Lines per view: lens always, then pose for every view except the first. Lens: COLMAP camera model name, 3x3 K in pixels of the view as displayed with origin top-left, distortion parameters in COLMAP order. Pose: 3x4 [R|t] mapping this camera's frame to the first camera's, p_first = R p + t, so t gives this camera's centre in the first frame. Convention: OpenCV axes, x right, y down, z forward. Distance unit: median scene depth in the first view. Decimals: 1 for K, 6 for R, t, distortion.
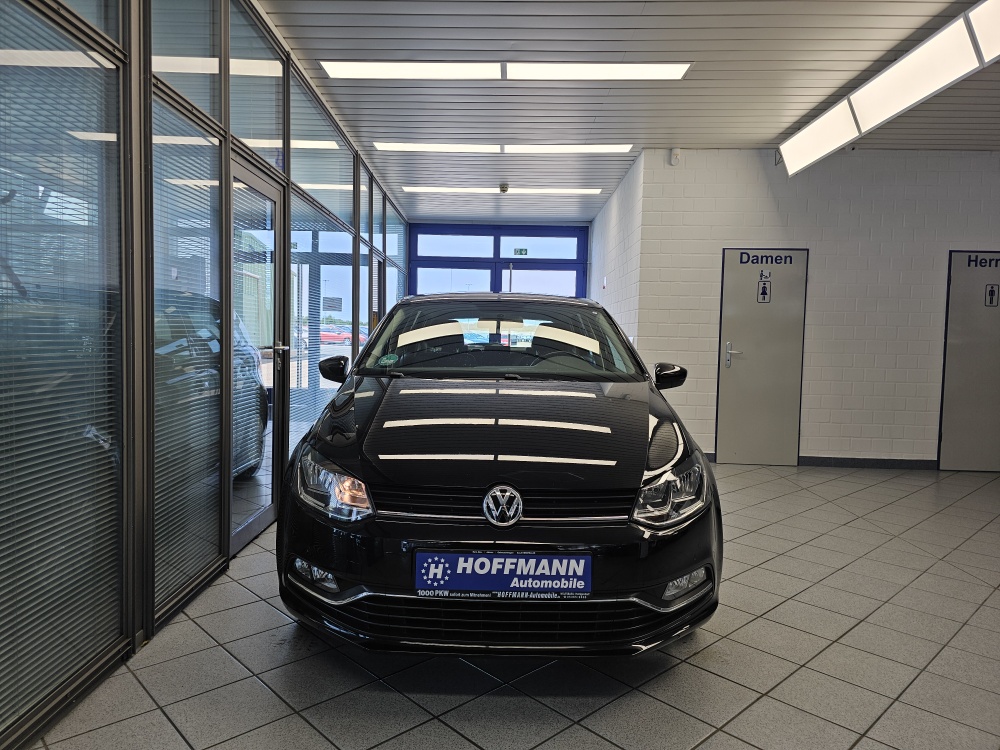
lens RADIAL K [[688.9, 0, 490.3], [0, 688.9, 374.2], [0, 0, 1]] dist [0.058456, -0.062392]
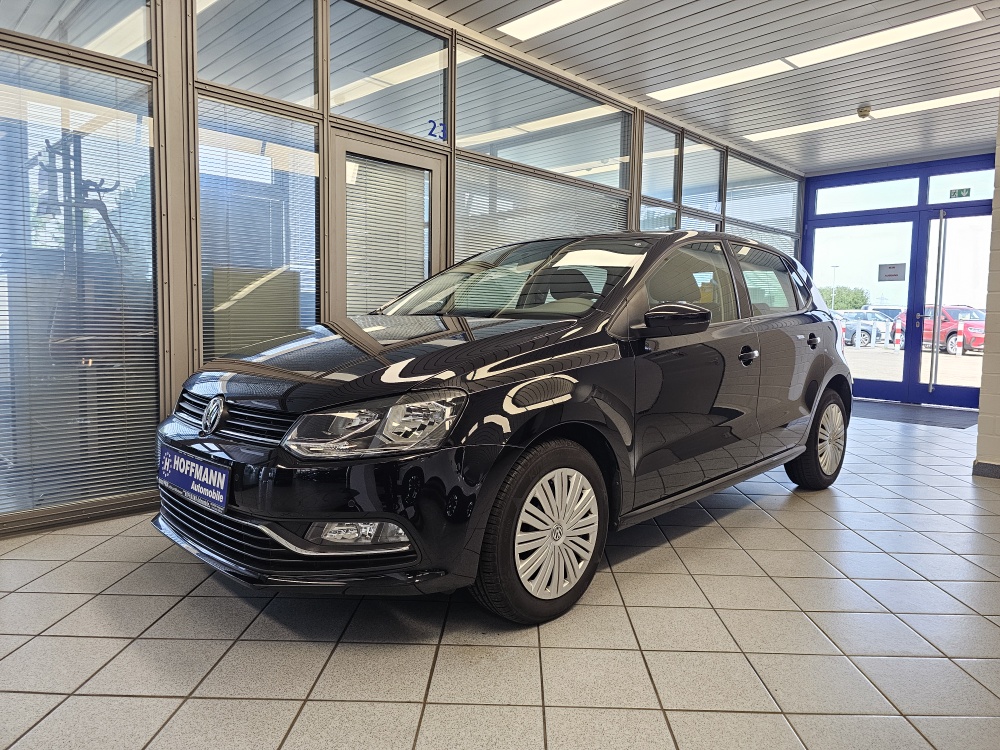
lens RADIAL K [[688.9, 0, 501.3], [0, 688.9, 377.4], [0, 0, 1]] dist [0.058456, -0.062392]
pose [[0.704479, 0.052037, -0.707814, 0.507412], [-0.042973, 0.998606, 0.030645, 0.038473], [0.708422, 0.008828, 0.705734, 0.267421]]
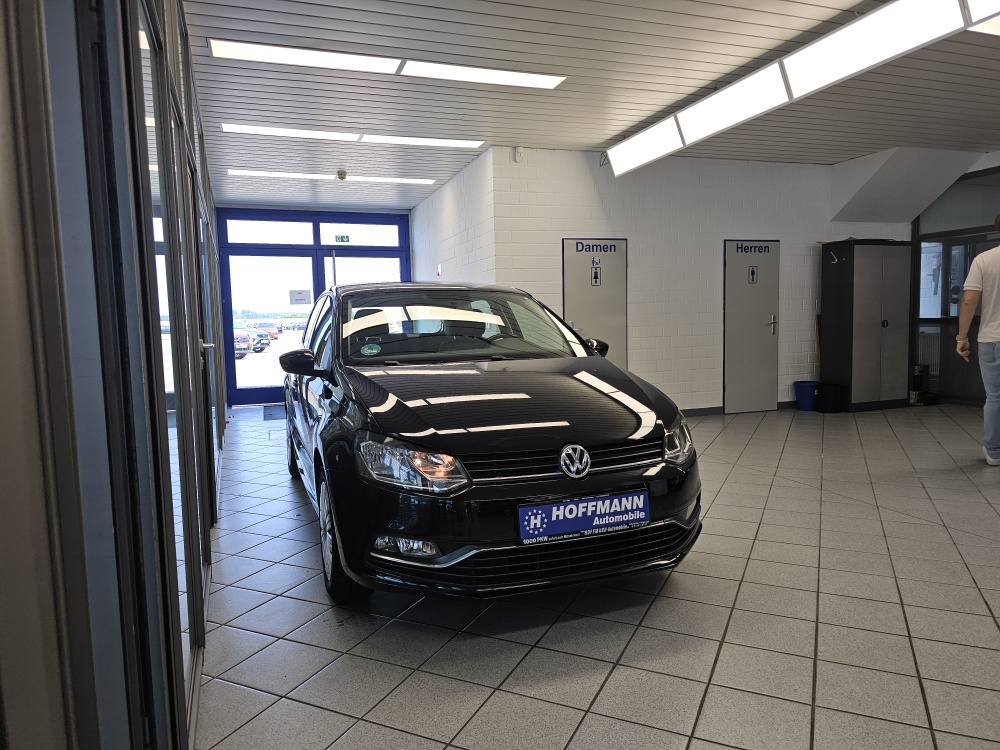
lens RADIAL K [[688.9, 0, 505.0], [0, 688.9, 380.6], [0, 0, 1]] dist [0.058456, -0.062392]
pose [[0.927819, -0.075288, 0.365353, -0.247277], [0.064203, 0.997035, 0.042416, -0.003388], [-0.367464, -0.015898, 0.929902, -0.031086]]
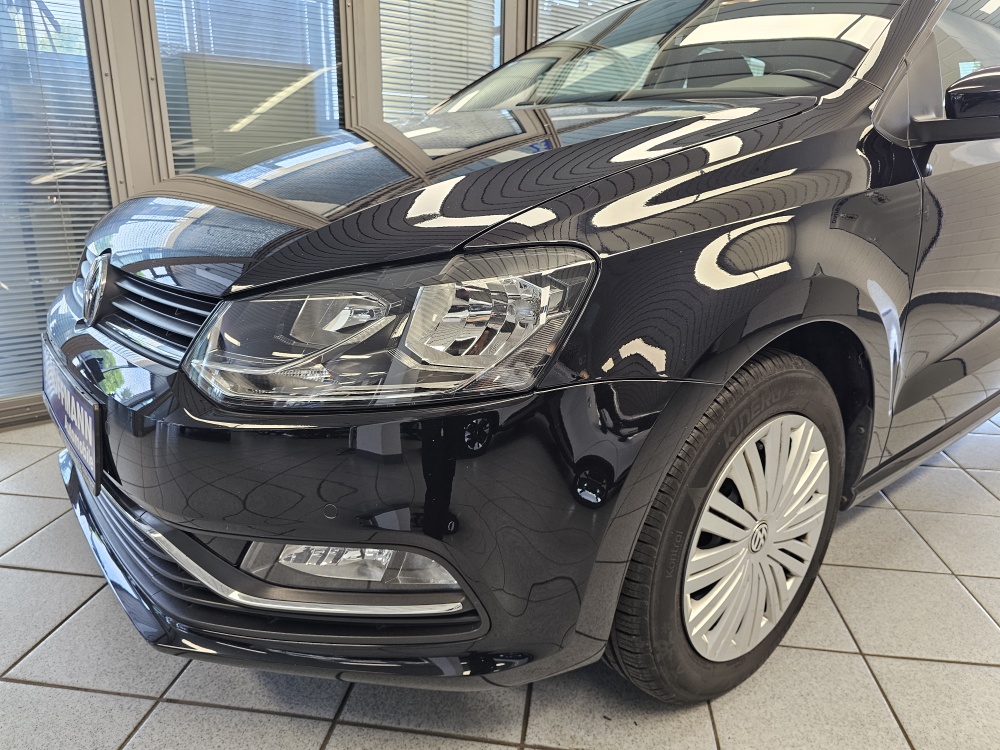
lens RADIAL K [[688.9, 0, 506.0], [0, 688.9, 369.2], [0, 0, 1]] dist [0.058456, -0.062392]
pose [[0.637258, 0.207789, -0.742109, 0.306604], [-0.046922, 0.971640, 0.231765, 0.050753], [0.769221, -0.112873, 0.628934, 0.425616]]
